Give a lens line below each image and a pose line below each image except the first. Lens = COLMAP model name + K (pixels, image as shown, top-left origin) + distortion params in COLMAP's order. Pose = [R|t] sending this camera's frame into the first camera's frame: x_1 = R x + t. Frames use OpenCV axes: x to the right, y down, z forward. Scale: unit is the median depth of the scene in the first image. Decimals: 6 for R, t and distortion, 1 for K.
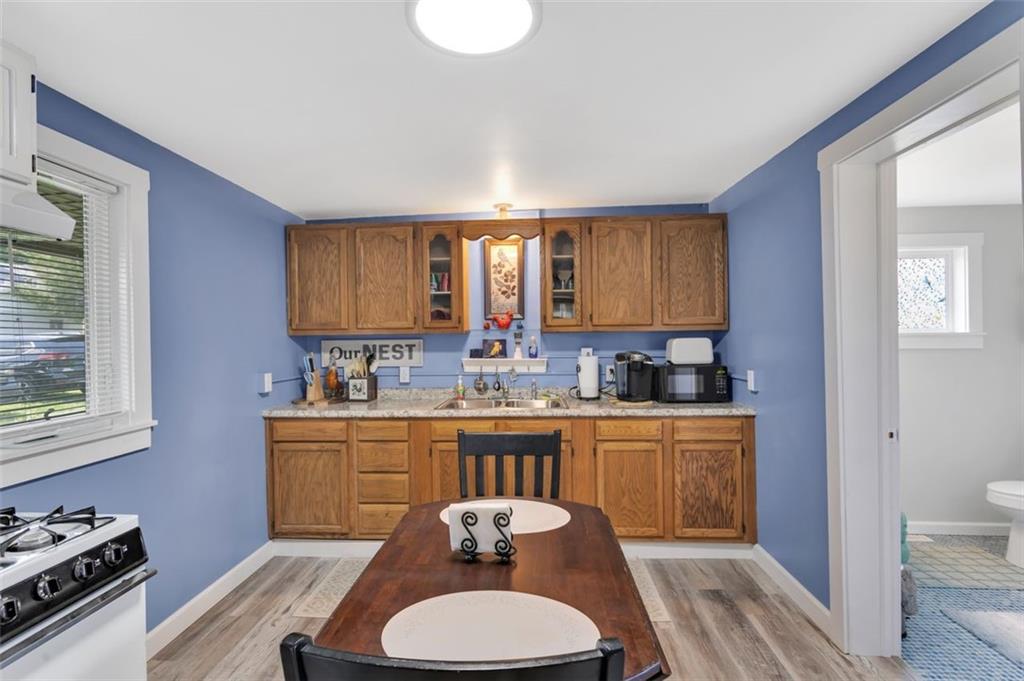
lens RADIAL K [[478.8, 0, 505.6], [0, 478.8, 340.7], [0, 0, 1]] dist [0.000121, 0.001783]
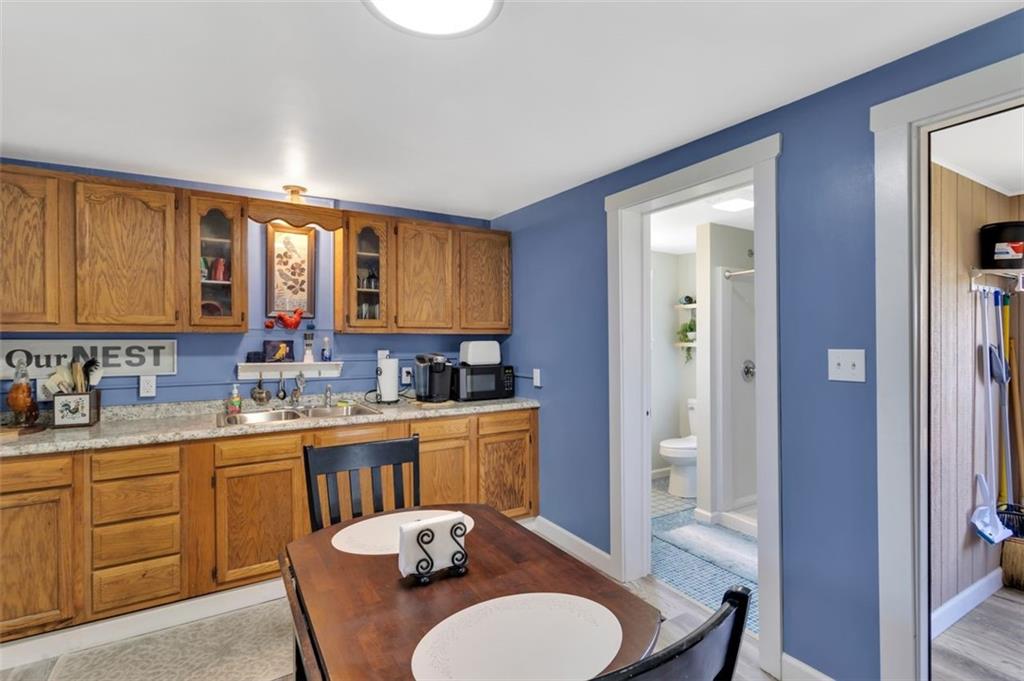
lens RADIAL K [[478.8, 0, 505.6], [0, 478.8, 340.7], [0, 0, 1]] dist [0.000121, 0.001783]
pose [[0.825170, 0.008926, 0.564813, -0.190776], [-0.006326, 0.999958, -0.006560, 0.000641], [-0.564848, 0.001840, 0.825193, 0.063384]]
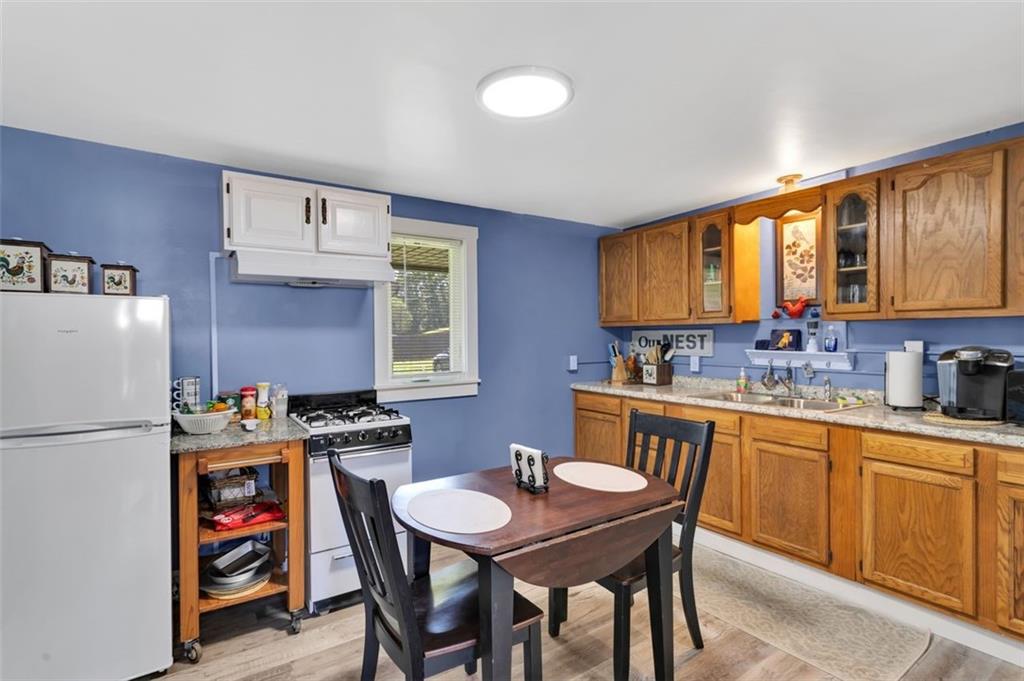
lens RADIAL K [[492.3, 0, 512.0], [0, 492.3, 340.5], [0, 0, 1]] dist [0.002529, 0.000900]
pose [[0.605699, 0.015916, -0.795534, 0.436919], [-0.003065, 0.999839, 0.017670, 0.003138], [0.795688, -0.008264, 0.605651, 0.045325]]
